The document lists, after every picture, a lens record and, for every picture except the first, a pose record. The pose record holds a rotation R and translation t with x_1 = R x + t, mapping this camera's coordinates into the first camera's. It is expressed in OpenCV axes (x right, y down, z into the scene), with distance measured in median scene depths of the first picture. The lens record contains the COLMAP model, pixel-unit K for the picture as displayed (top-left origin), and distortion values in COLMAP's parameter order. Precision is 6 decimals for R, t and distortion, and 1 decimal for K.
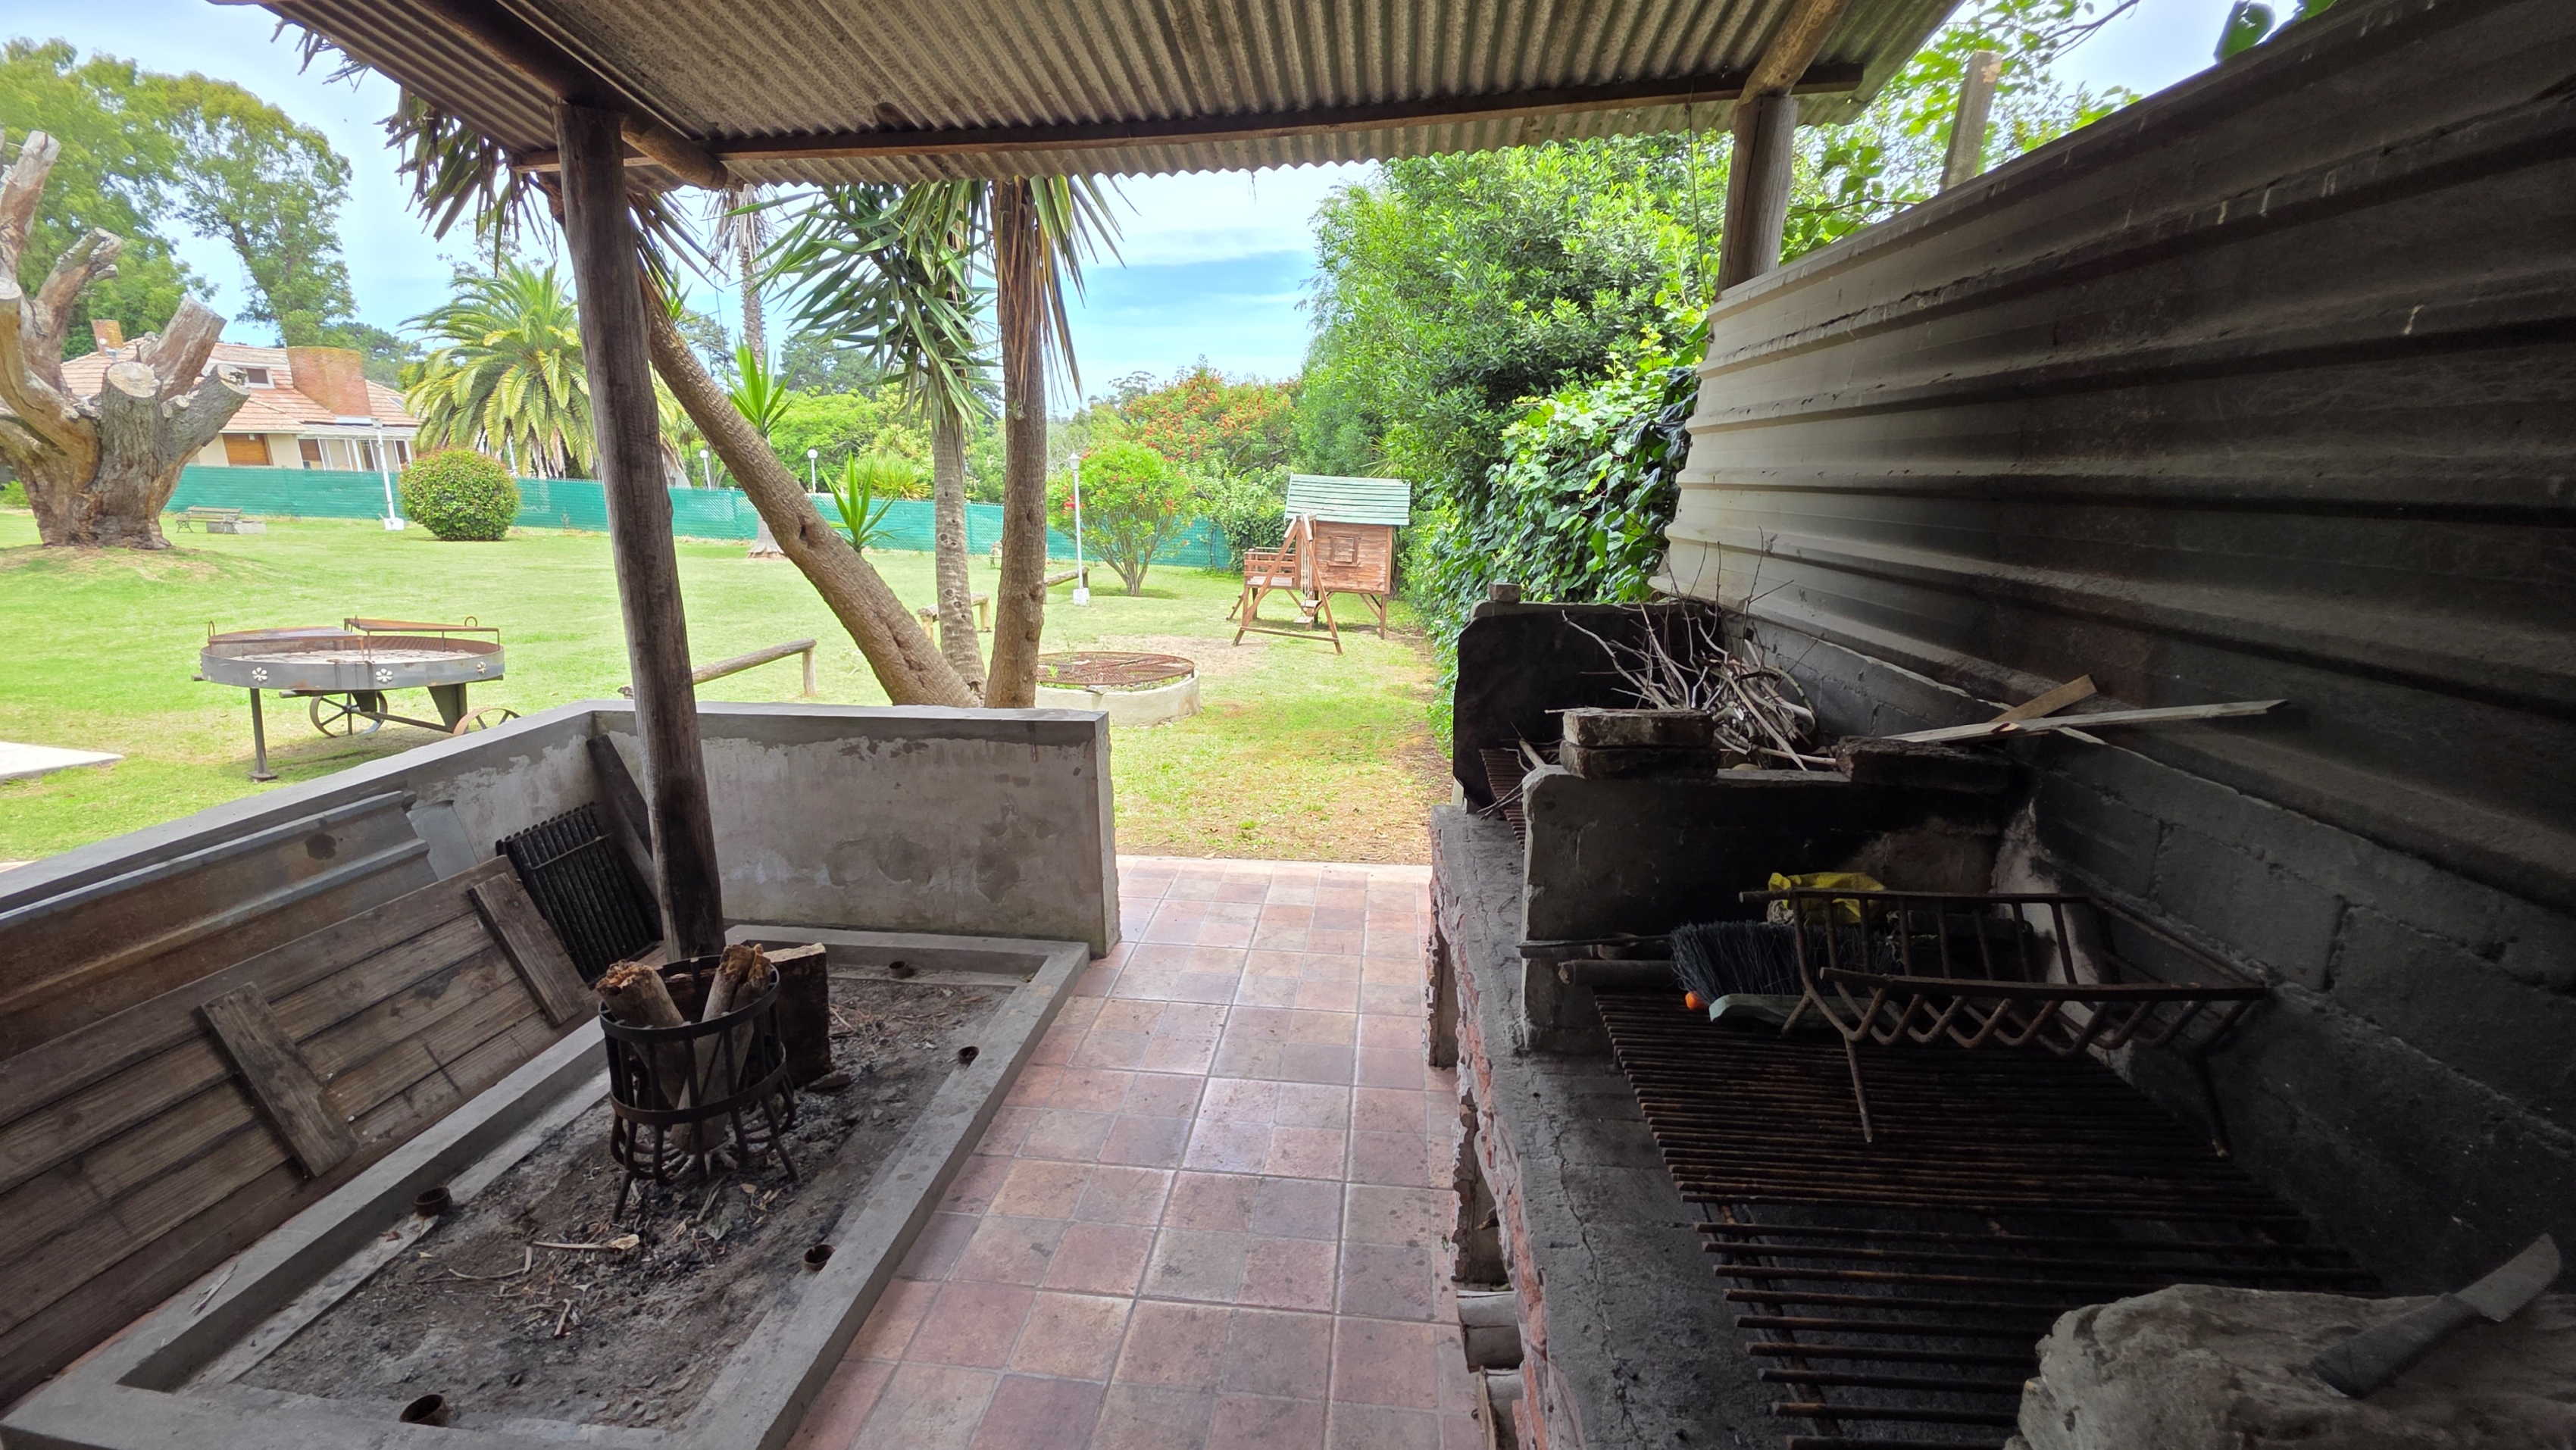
lens RADIAL K [[1024.6, 0, 1291.2], [0, 1024.6, 710.5], [0, 0, 1]] dist [0.015131, -0.009725]
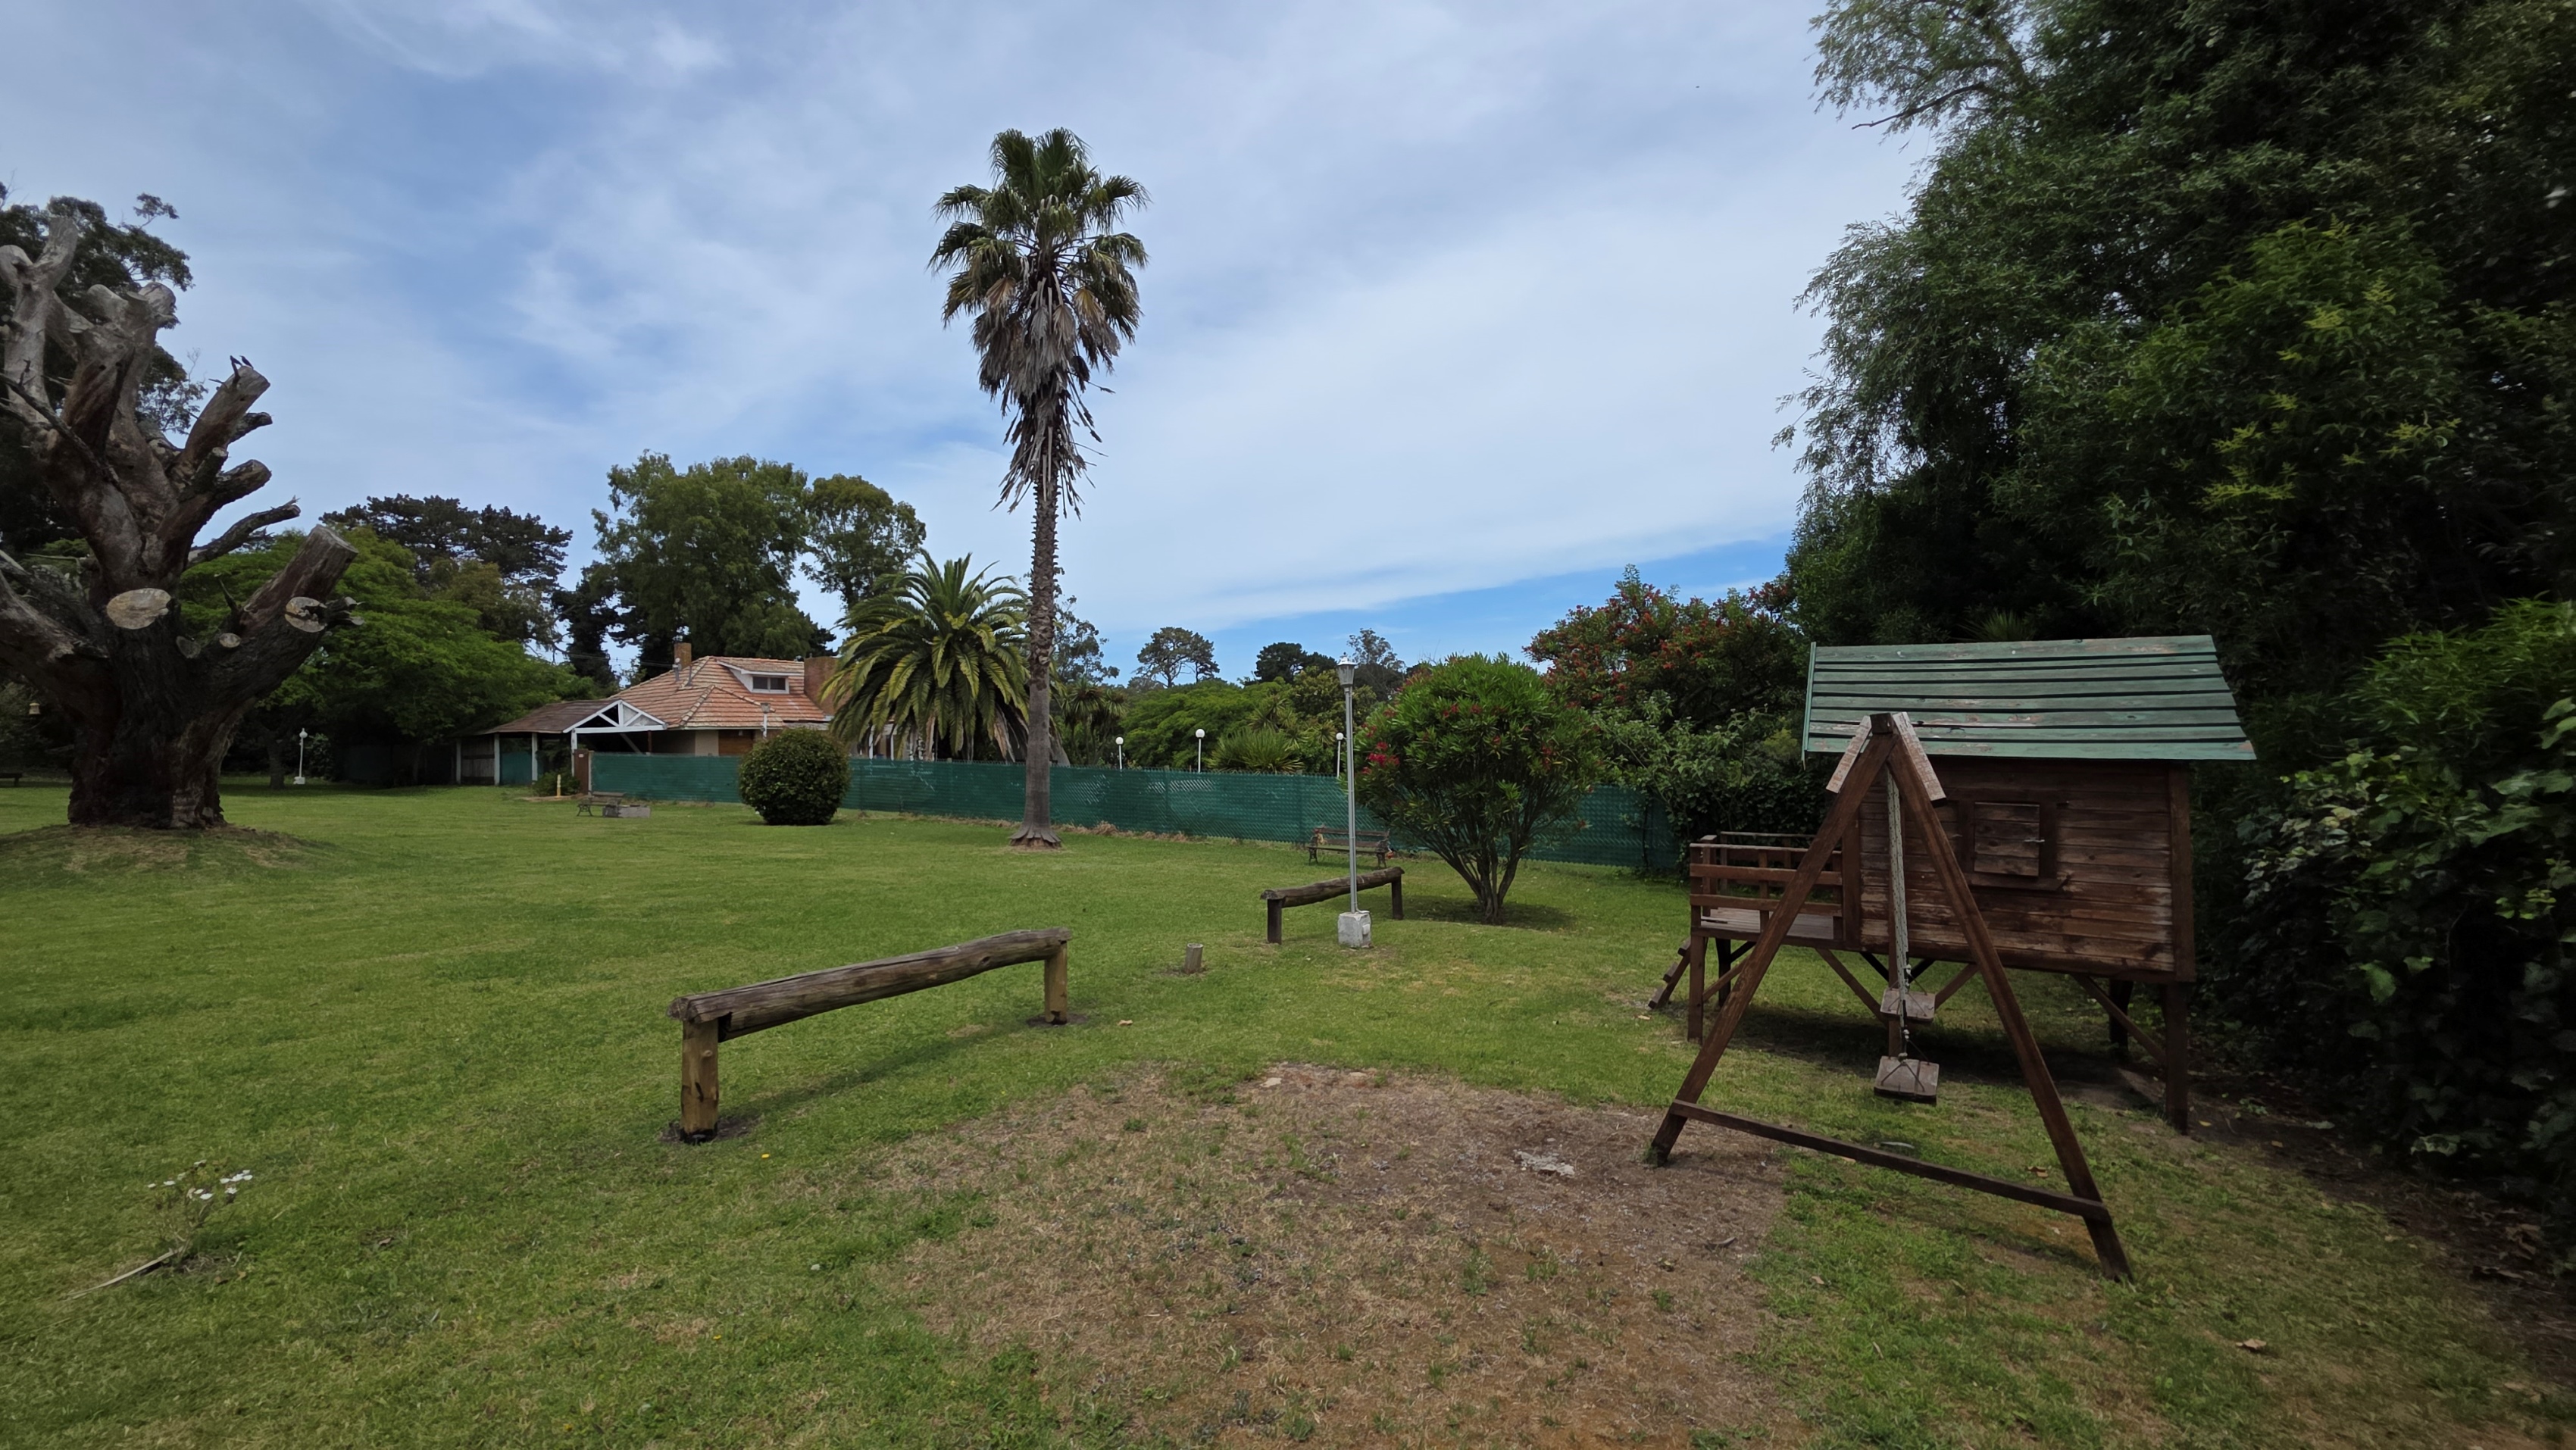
lens RADIAL K [[1020.8, 0, 1287.4], [0, 1020.8, 707.1], [0, 0, 1]] dist [0.013349, -0.000004]
pose [[0.906747, -0.046703, -0.419080, -0.023330], [-0.072312, 0.961903, -0.263655, -0.114639], [0.415428, 0.269373, 0.868826, 0.738064]]
